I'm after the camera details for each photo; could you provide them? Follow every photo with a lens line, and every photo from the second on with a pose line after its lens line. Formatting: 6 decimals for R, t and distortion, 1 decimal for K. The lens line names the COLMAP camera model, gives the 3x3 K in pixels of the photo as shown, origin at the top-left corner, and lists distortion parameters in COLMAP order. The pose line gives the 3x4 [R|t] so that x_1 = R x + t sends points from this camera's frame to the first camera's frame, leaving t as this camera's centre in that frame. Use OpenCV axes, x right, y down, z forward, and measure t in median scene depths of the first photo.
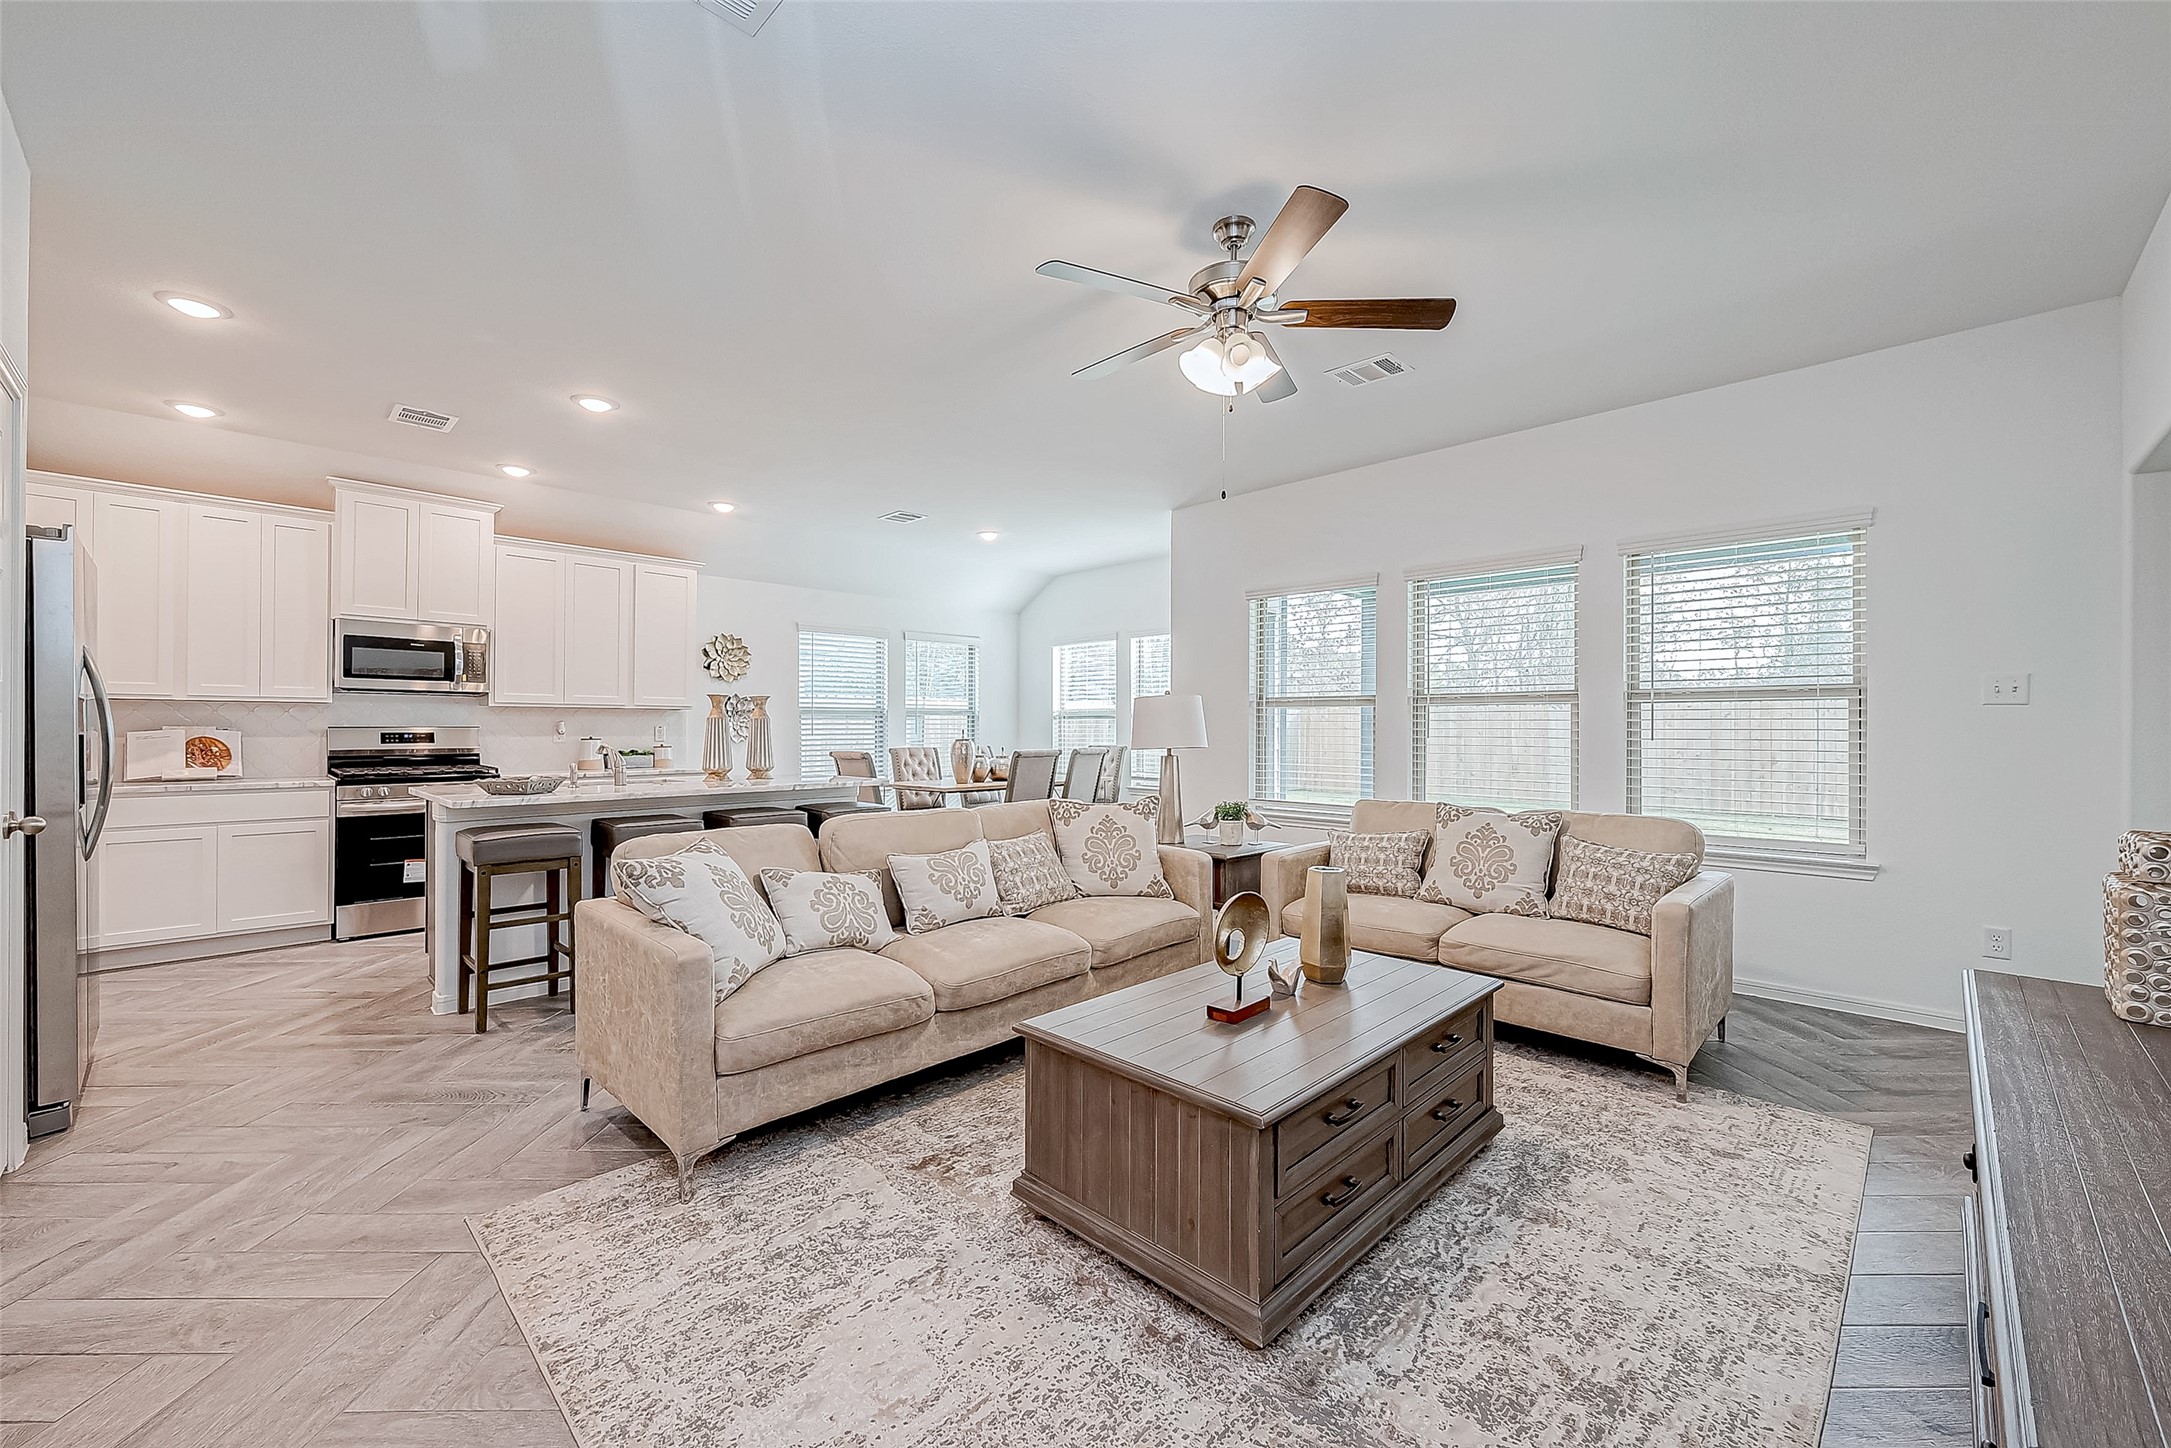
lens RADIAL K [[844.8, 0, 1083.2], [0, 844.8, 732.7], [0, 0, 1]] dist [0.002105, -0.000184]
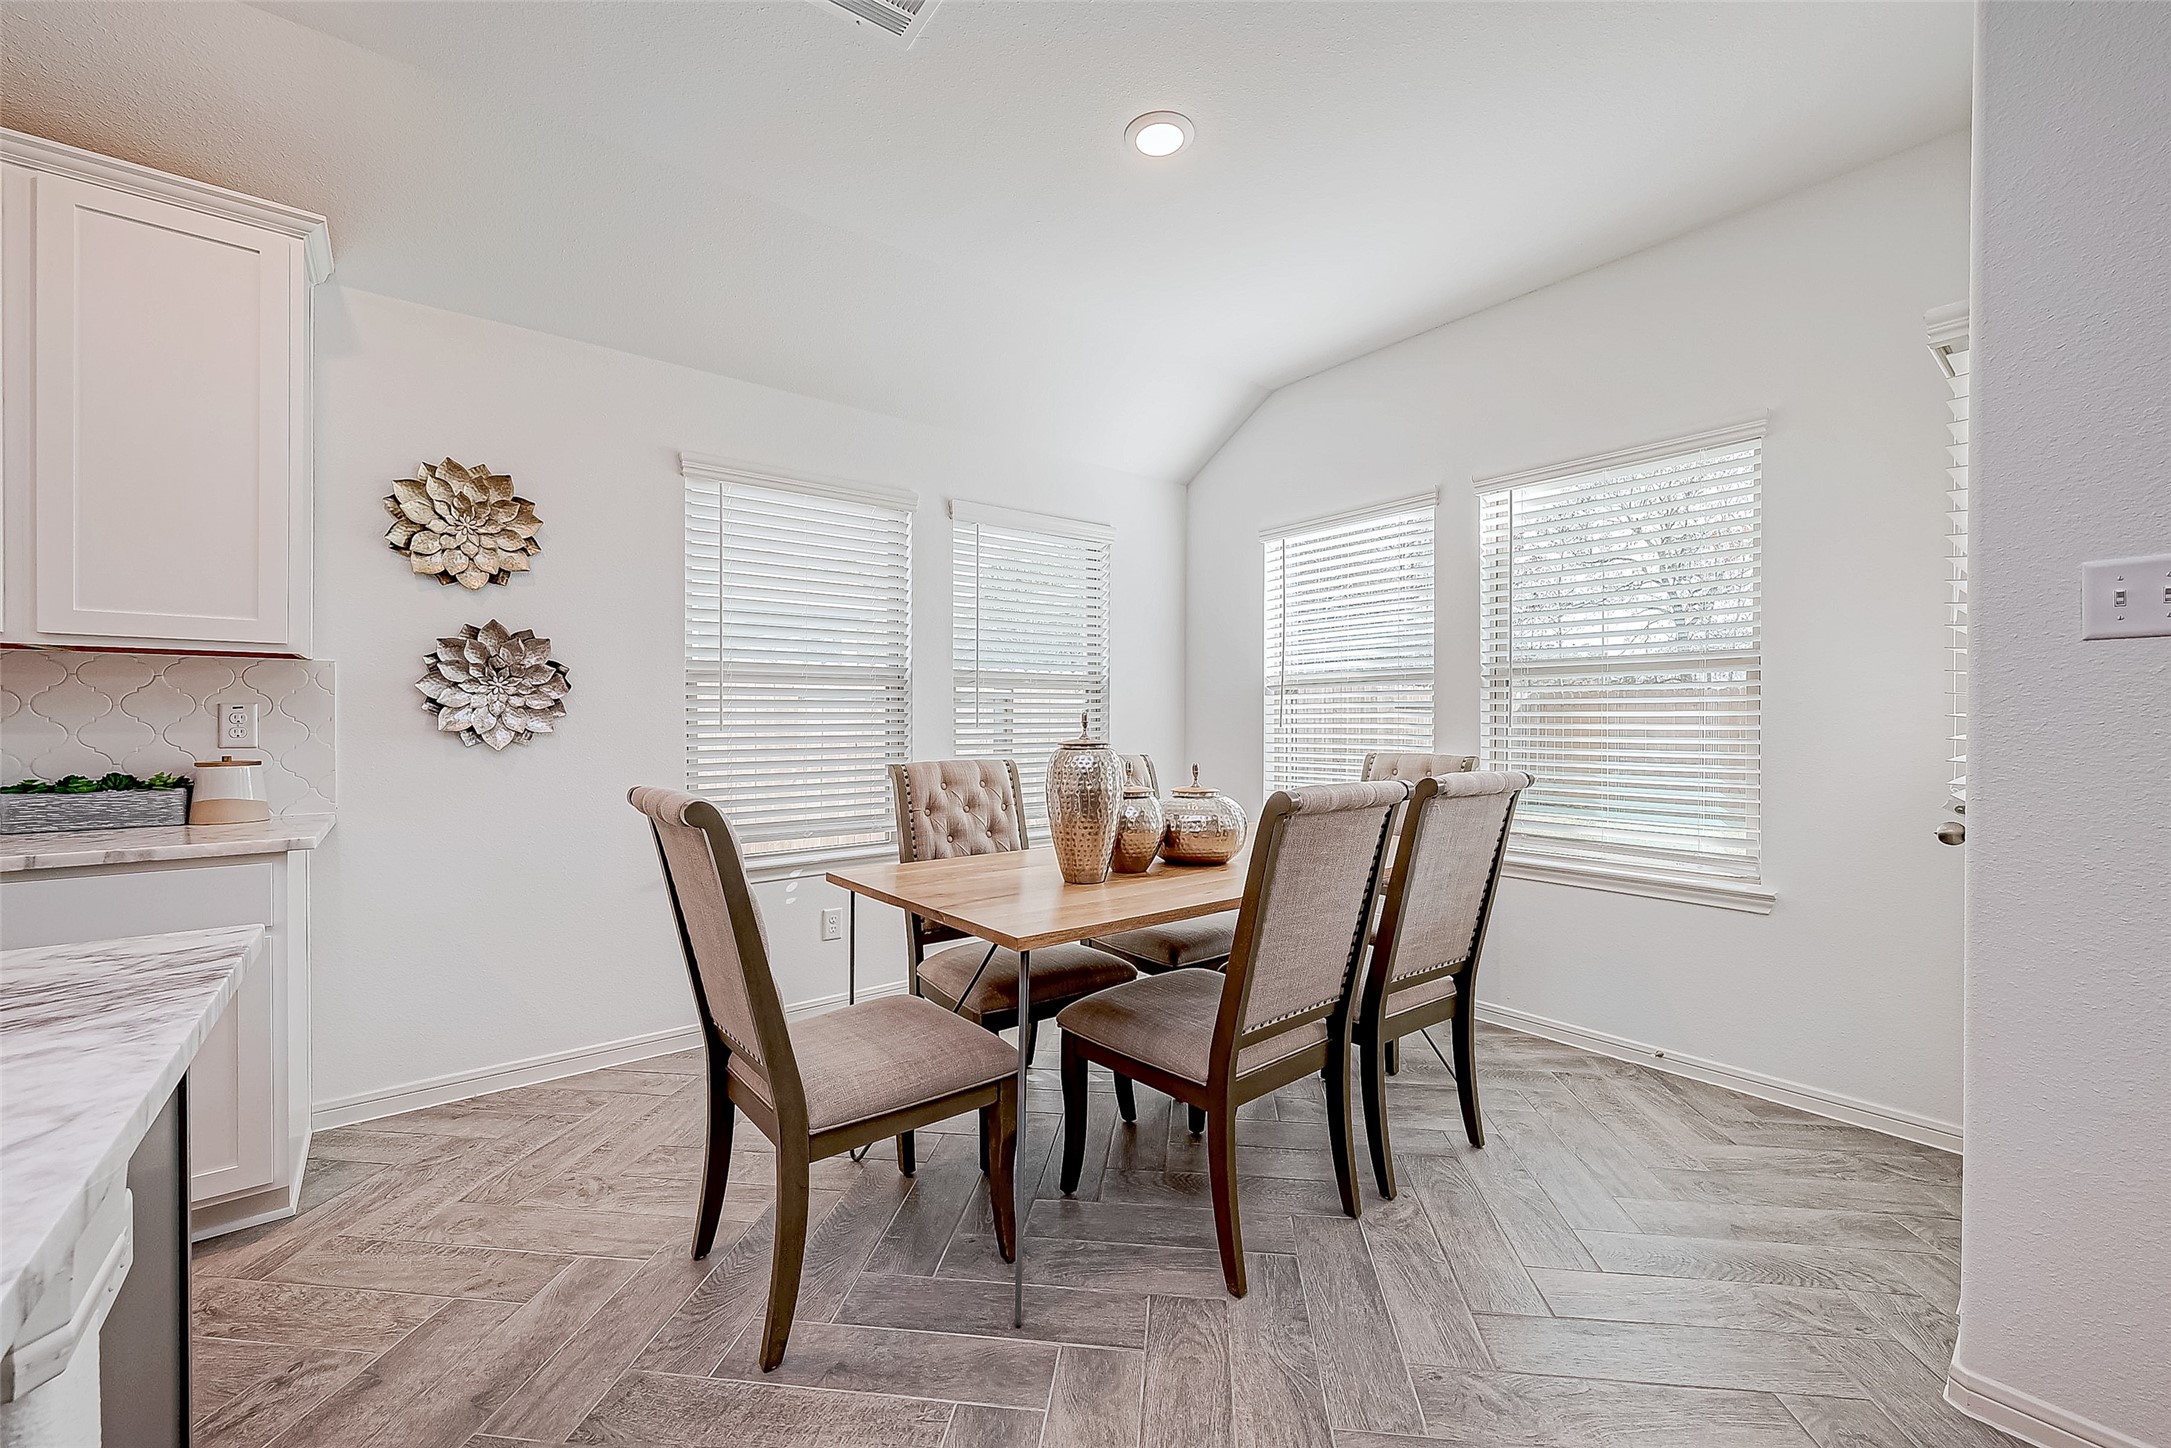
lens RADIAL K [[844.8, 0, 1087.7], [0, 844.8, 722.6], [0, 0, 1]] dist [0.002105, -0.000184]
pose [[0.992960, -0.000956, -0.118445, -0.095637], [0.001196, 0.999997, 0.001954, -0.000778], [0.118443, -0.002081, 0.992959, 0.631413]]
